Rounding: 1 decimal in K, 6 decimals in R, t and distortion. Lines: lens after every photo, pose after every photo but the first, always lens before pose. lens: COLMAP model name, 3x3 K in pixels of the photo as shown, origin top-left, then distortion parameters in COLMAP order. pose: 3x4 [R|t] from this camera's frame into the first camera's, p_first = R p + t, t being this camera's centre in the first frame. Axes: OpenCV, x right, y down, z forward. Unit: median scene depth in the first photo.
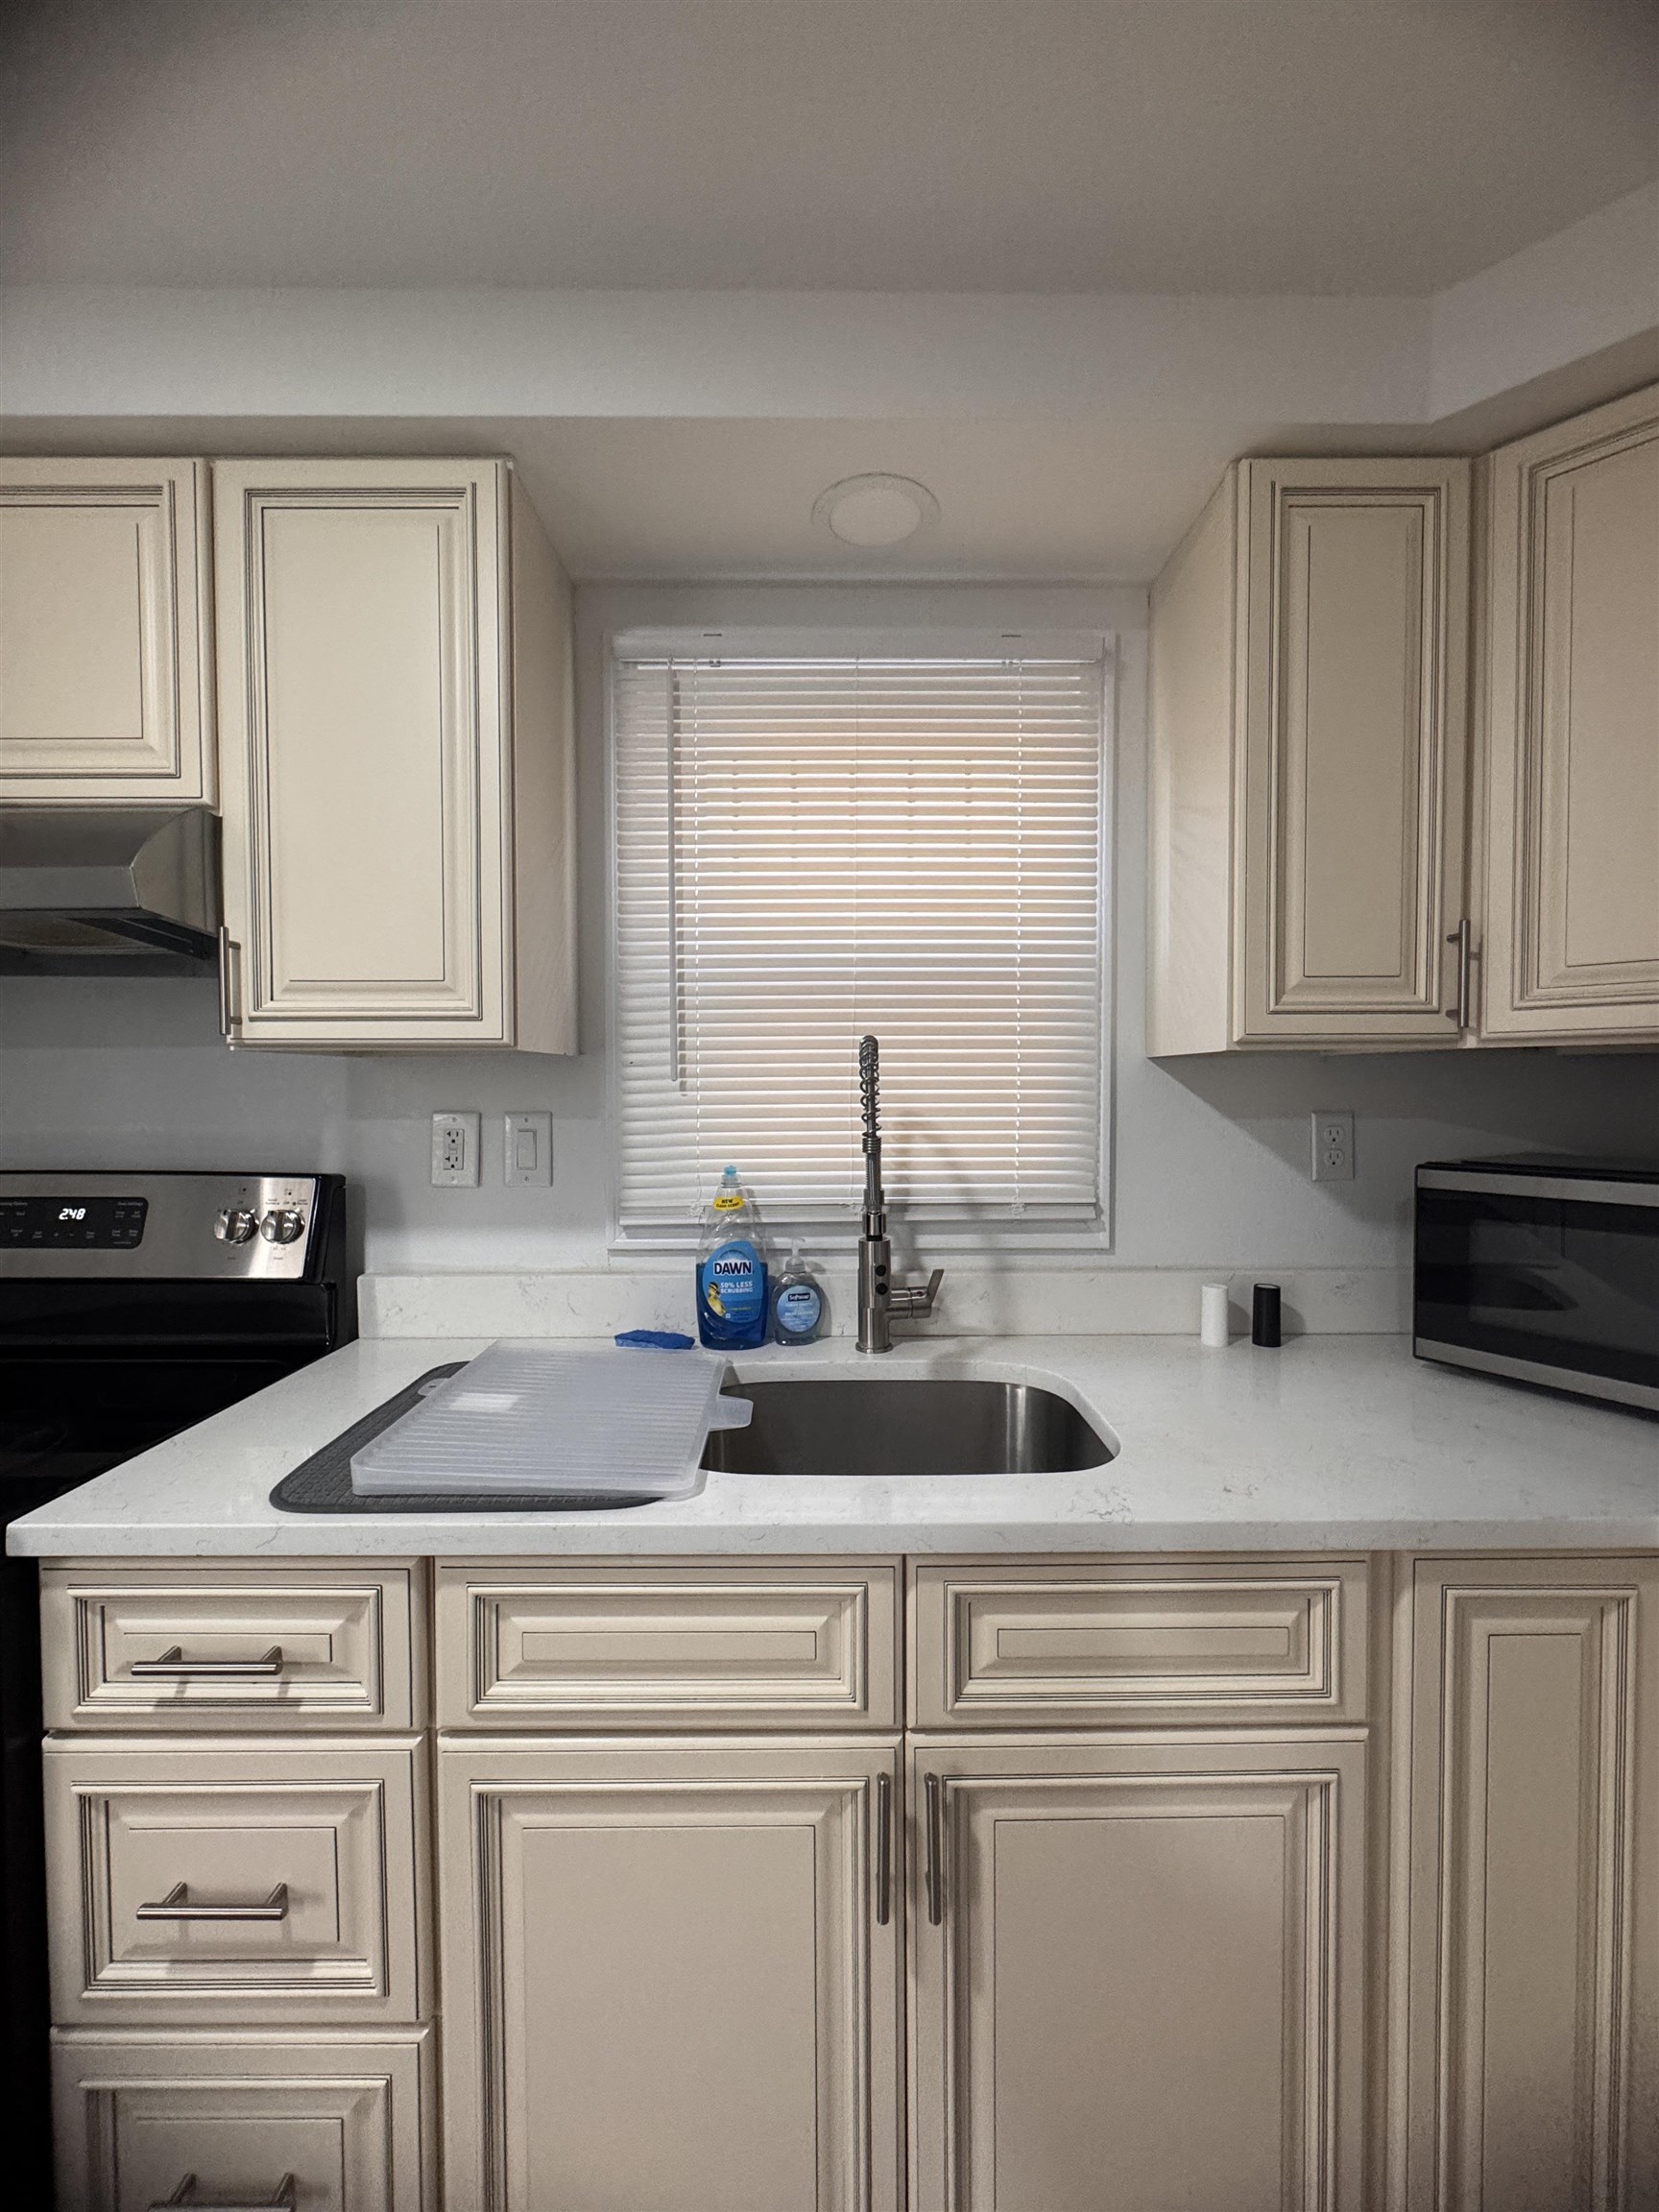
lens RADIAL K [[880.1, 0, 824.6], [0, 880.1, 1107.7], [0, 0, 1]] dist [-0.004081, -0.000005]
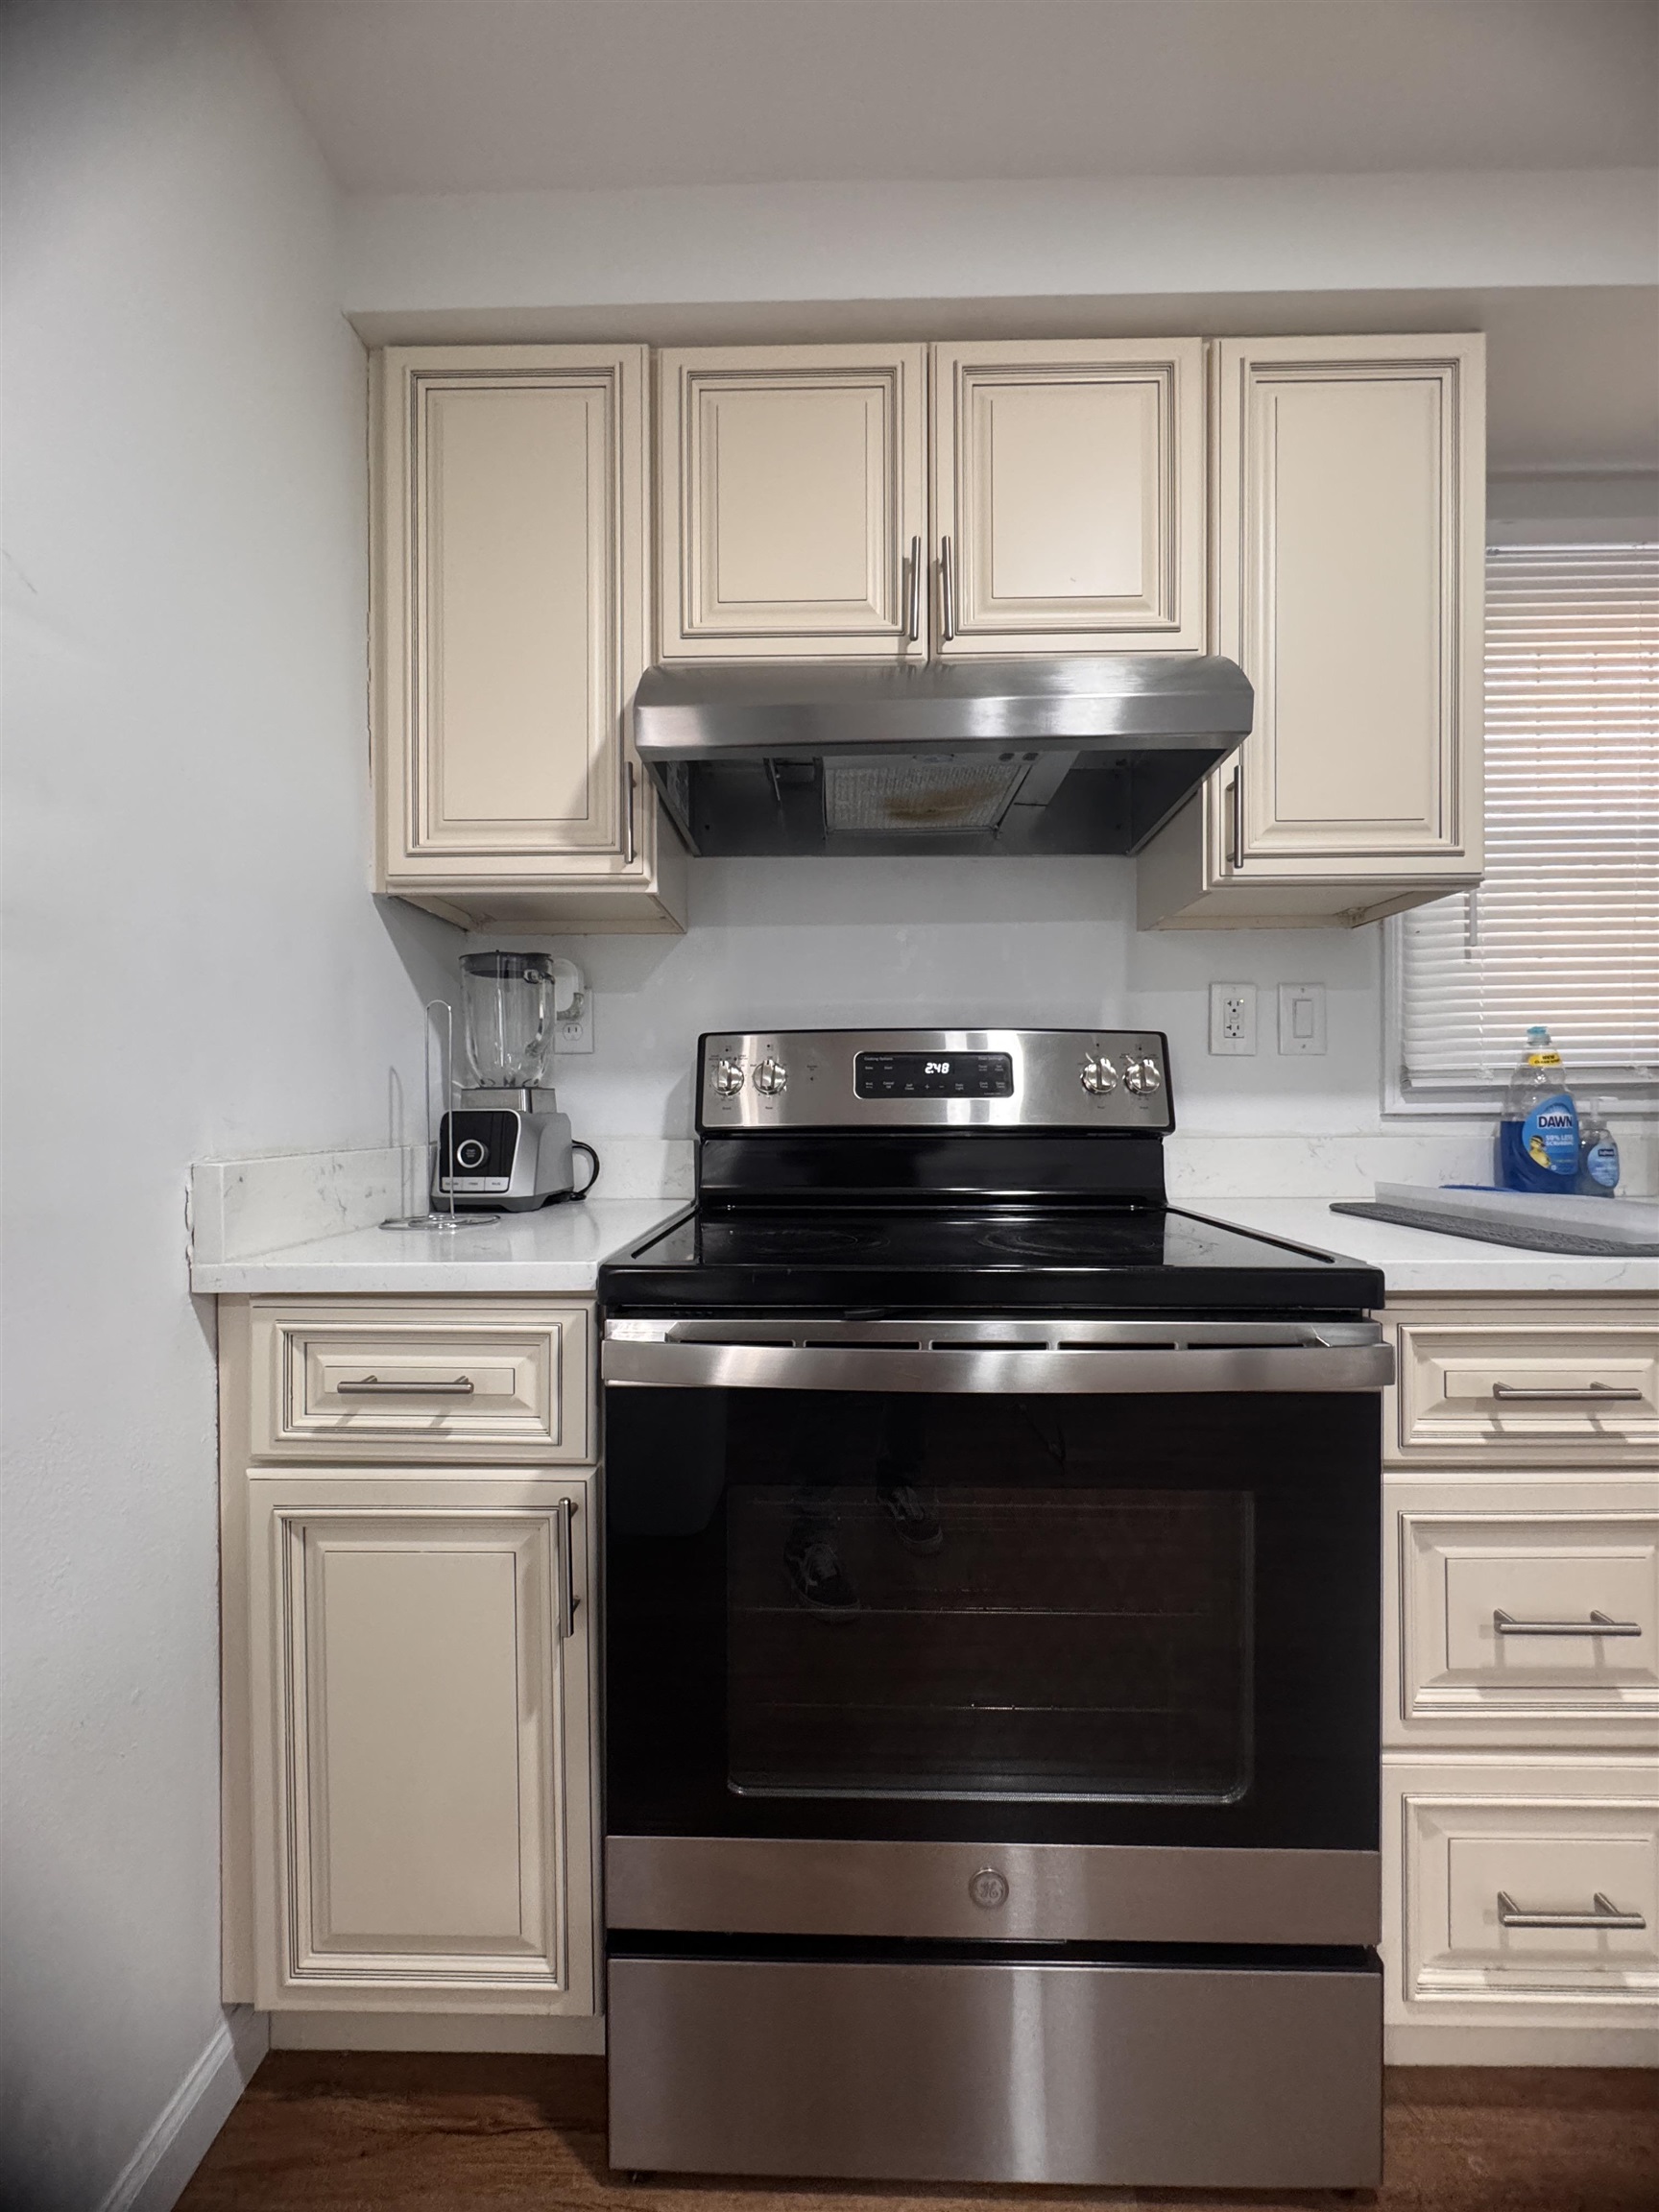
lens RADIAL K [[880.1, 0, 824.6], [0, 880.1, 1107.7], [0, 0, 1]] dist [-0.004081, -0.000005]
pose [[0.999649, -0.002872, -0.026326, -0.941043], [0.002341, 0.999793, -0.020204, 0.185070], [0.026379, 0.020135, 0.999449, -0.056958]]
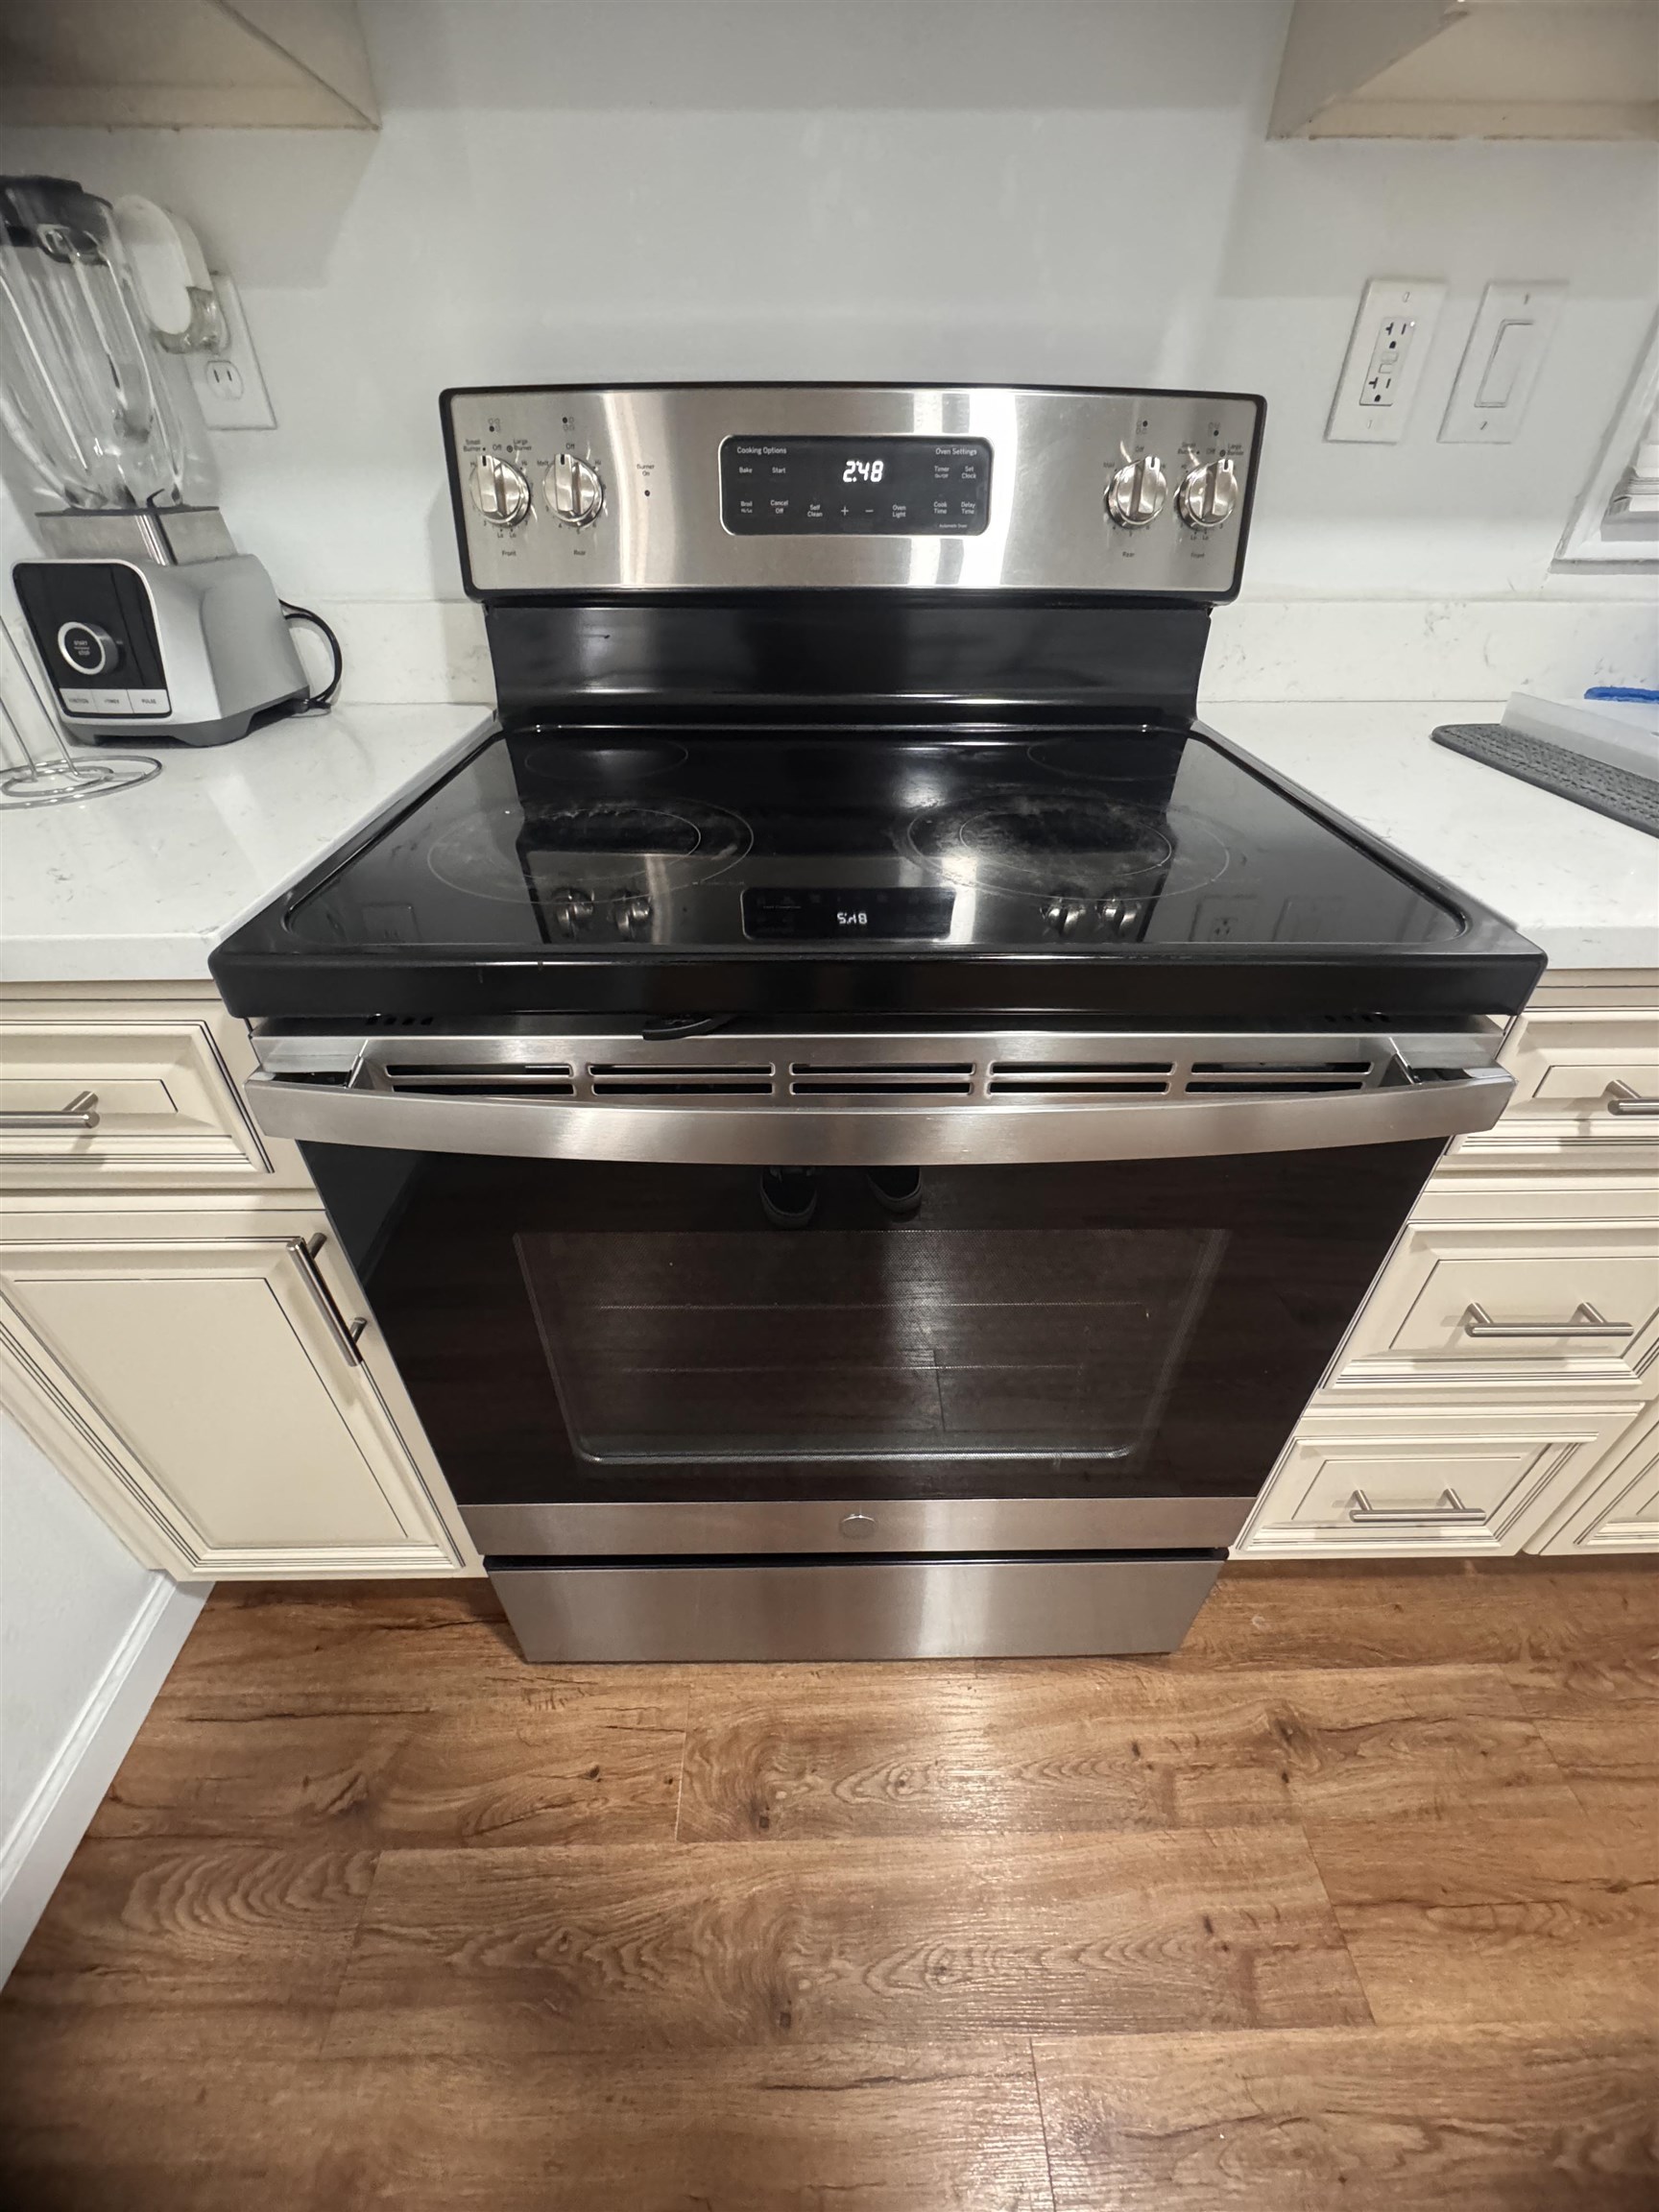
lens RADIAL K [[880.1, 0, 824.6], [0, 880.1, 1107.7], [0, 0, 1]] dist [-0.004081, -0.000005]
pose [[0.999926, -0.005120, 0.011069, -0.871232], [-0.002132, 0.820243, 0.572012, 0.131466], [-0.012008, -0.571993, 0.820171, 0.240779]]
